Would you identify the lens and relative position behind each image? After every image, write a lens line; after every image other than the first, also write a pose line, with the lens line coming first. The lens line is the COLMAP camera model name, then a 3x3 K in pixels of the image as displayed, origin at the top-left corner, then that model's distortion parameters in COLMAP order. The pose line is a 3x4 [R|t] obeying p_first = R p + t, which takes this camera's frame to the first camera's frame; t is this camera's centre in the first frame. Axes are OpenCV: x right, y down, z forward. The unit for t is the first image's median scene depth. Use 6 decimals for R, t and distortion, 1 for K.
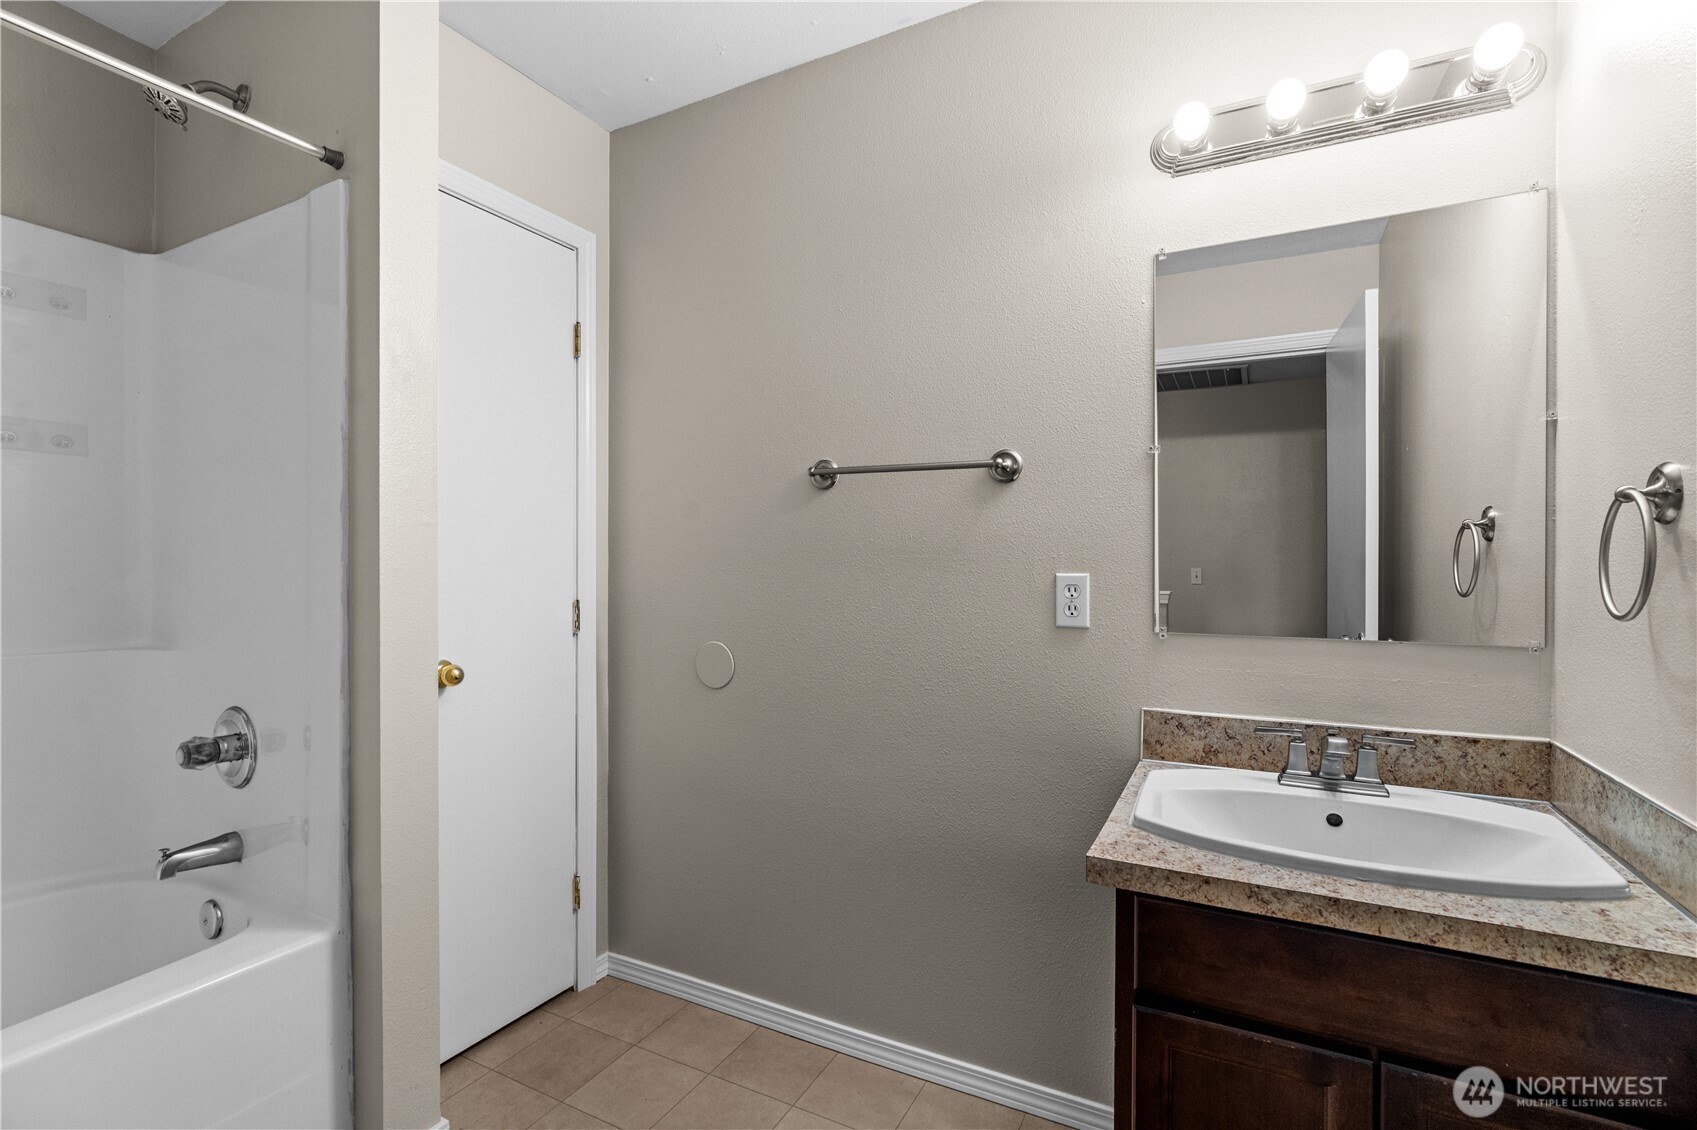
lens RADIAL K [[780.3, 0, 847.9], [0, 780.3, 568.7], [0, 0, 1]] dist [-0.007476, 0.003545]
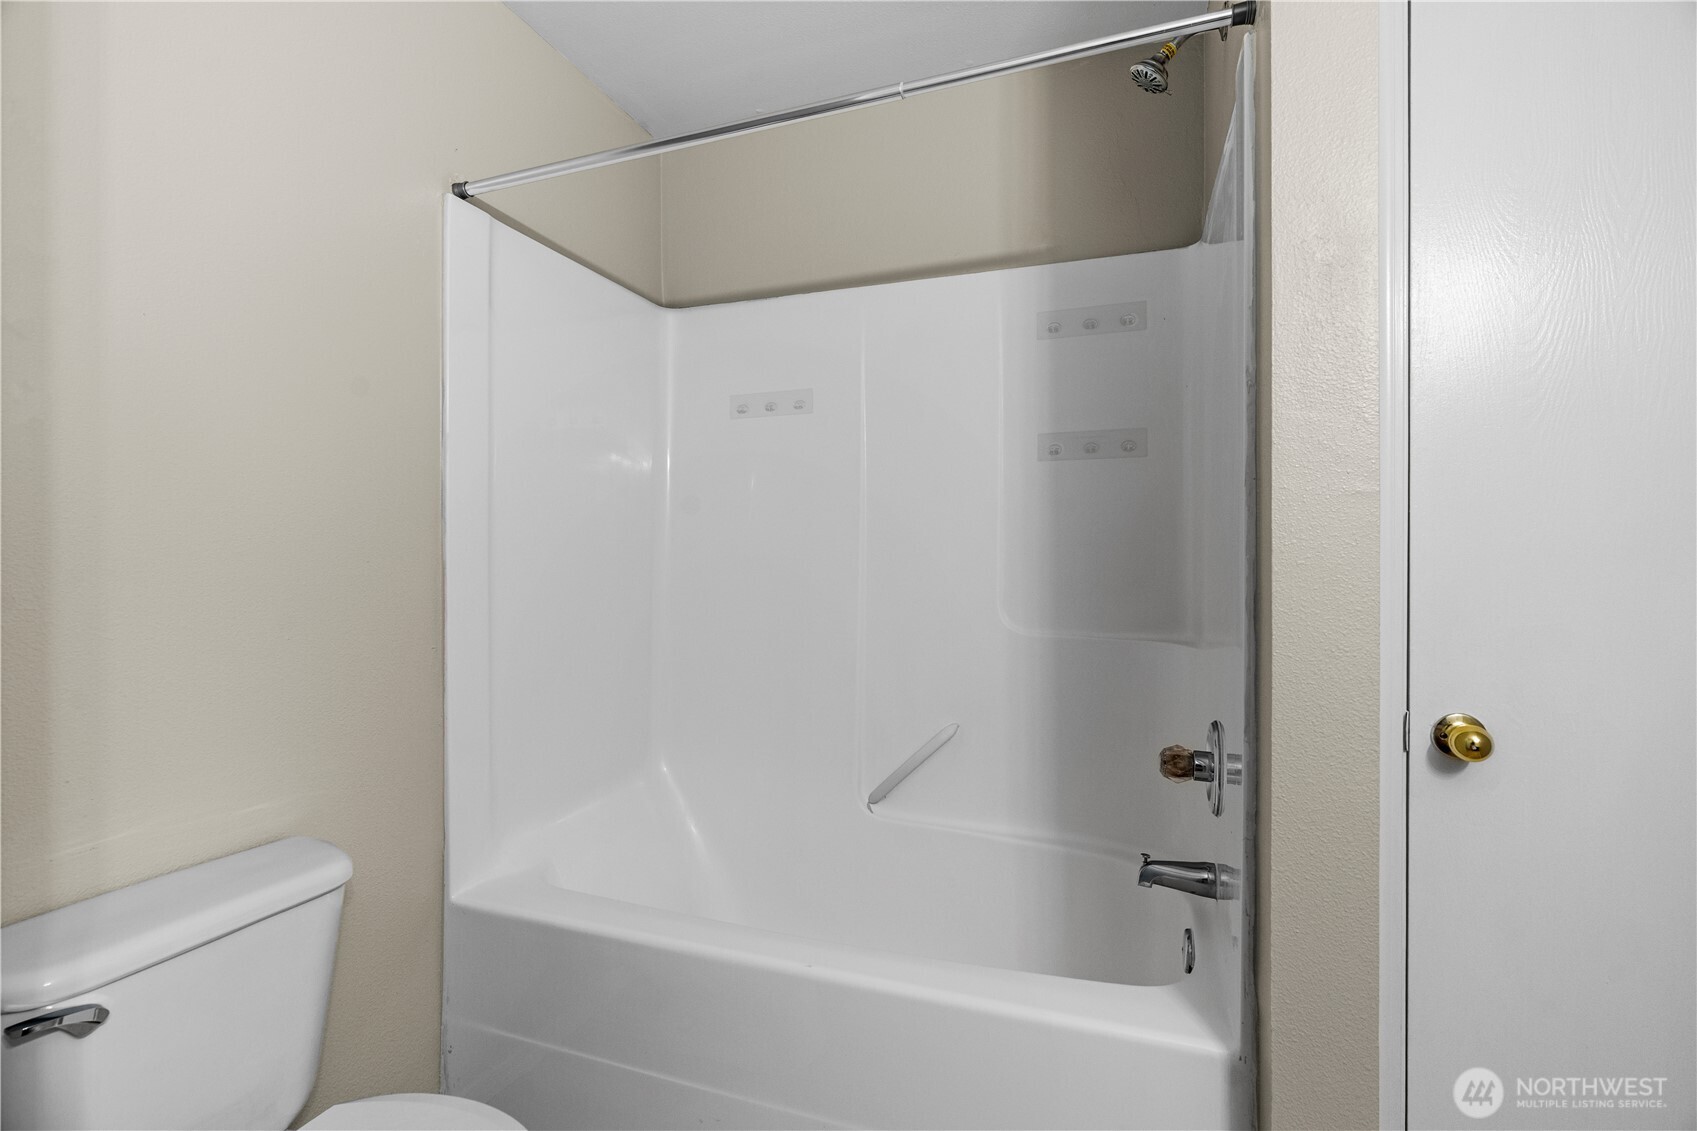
lens RADIAL K [[780.3, 0, 844.8], [0, 780.3, 565.7], [0, 0, 1]] dist [-0.007476, 0.003545]
pose [[0.122628, 0.007254, -0.992426, 0.029407], [0.001929, 0.999970, 0.007547, -0.005059], [0.992451, -0.002839, 0.122611, 0.490067]]
